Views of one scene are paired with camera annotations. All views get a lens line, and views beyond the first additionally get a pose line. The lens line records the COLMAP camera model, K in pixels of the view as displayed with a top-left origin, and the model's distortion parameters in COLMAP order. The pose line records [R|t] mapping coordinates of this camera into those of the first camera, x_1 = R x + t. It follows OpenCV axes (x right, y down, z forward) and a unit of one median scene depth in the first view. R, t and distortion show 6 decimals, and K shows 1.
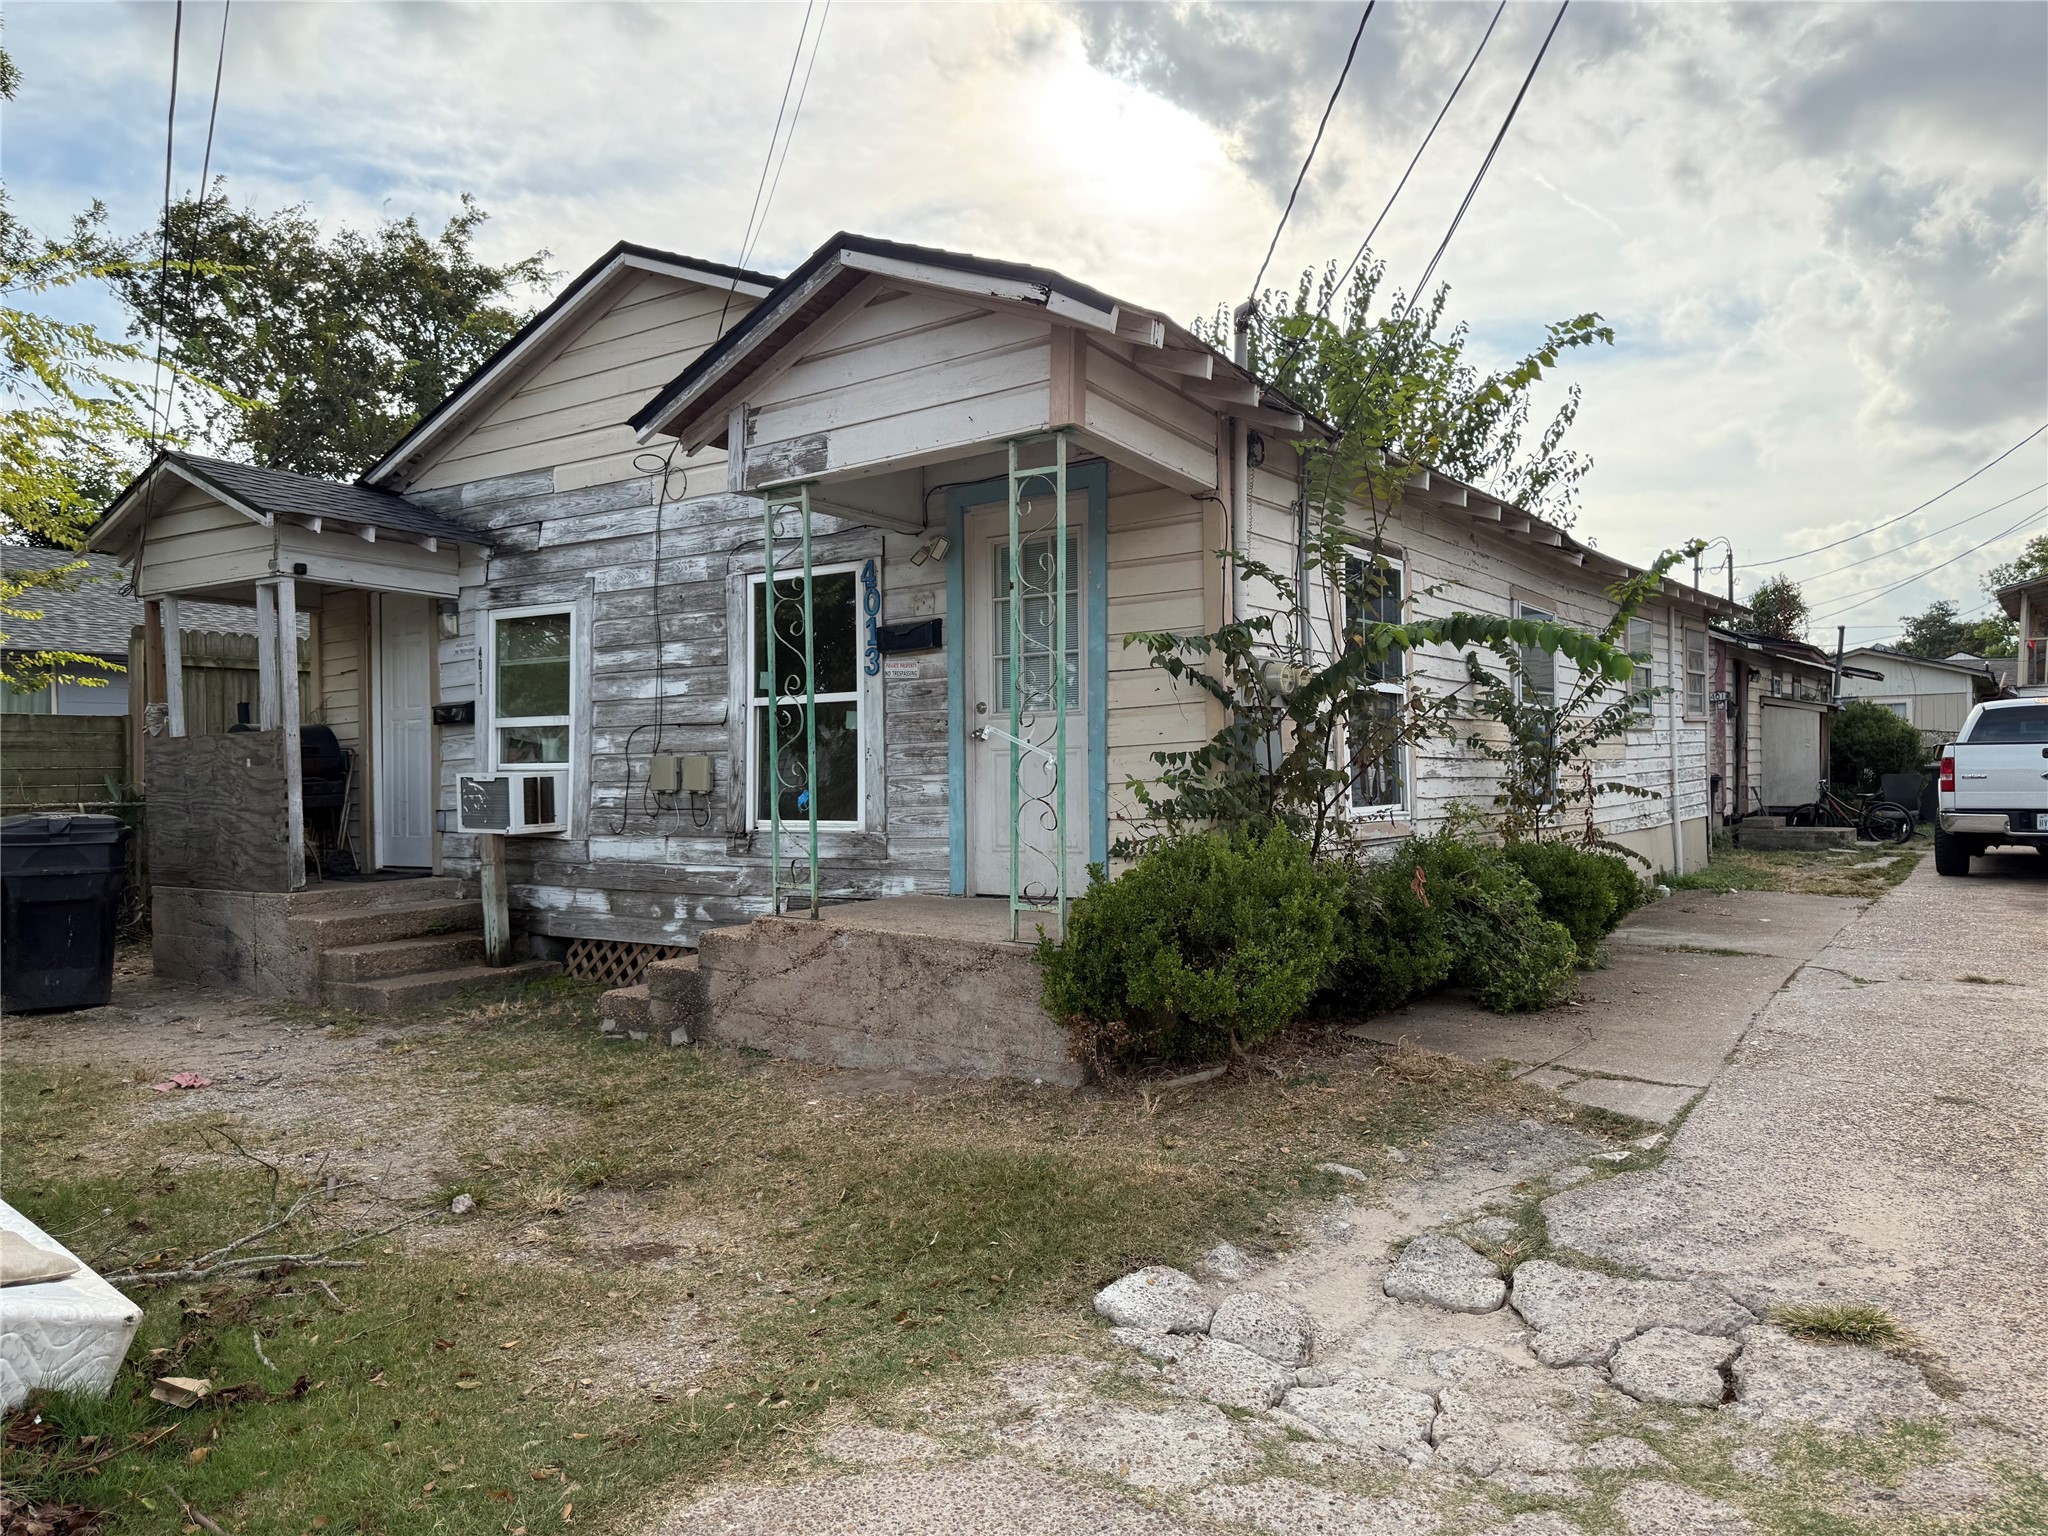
lens RADIAL K [[1437.6, 0, 1035.2], [0, 1437.6, 771.8], [0, 0, 1]] dist [0.047760, -0.051243]
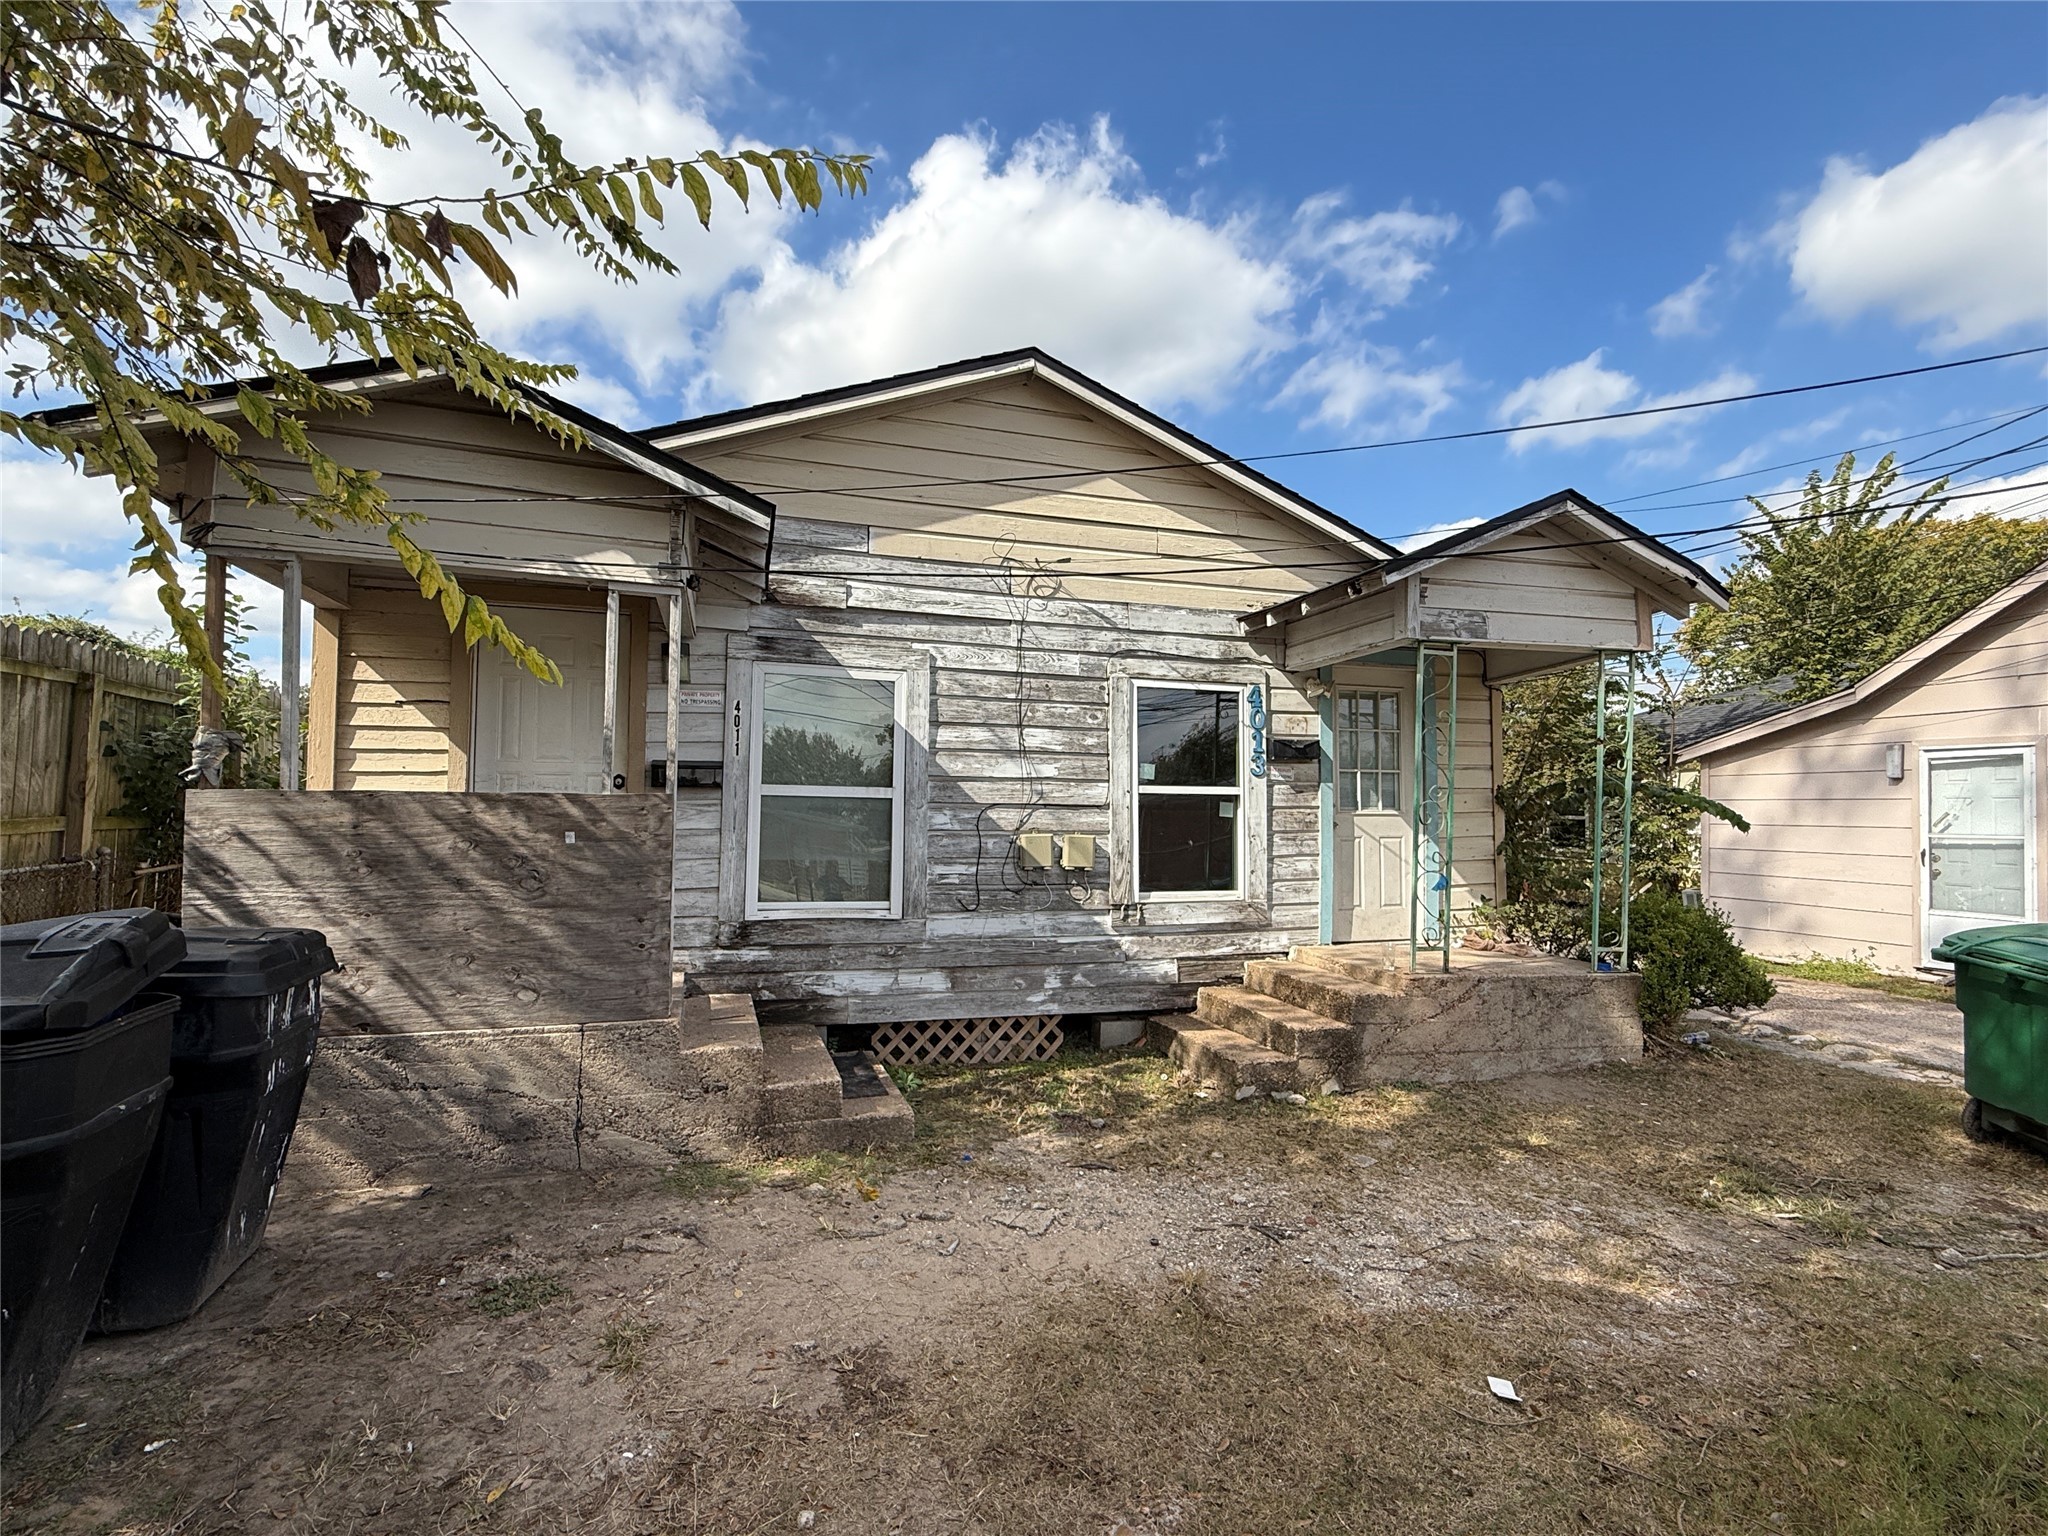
lens RADIAL K [[955.3, 0, 1035.5], [0, 955.3, 769.8], [0, 0, 1]] dist [0.000341, -0.000362]
pose [[0.613669, 0.057880, 0.787439, -0.826822], [-0.021675, 0.998169, -0.056478, -0.018951], [-0.789266, 0.017591, 0.613799, 0.581452]]
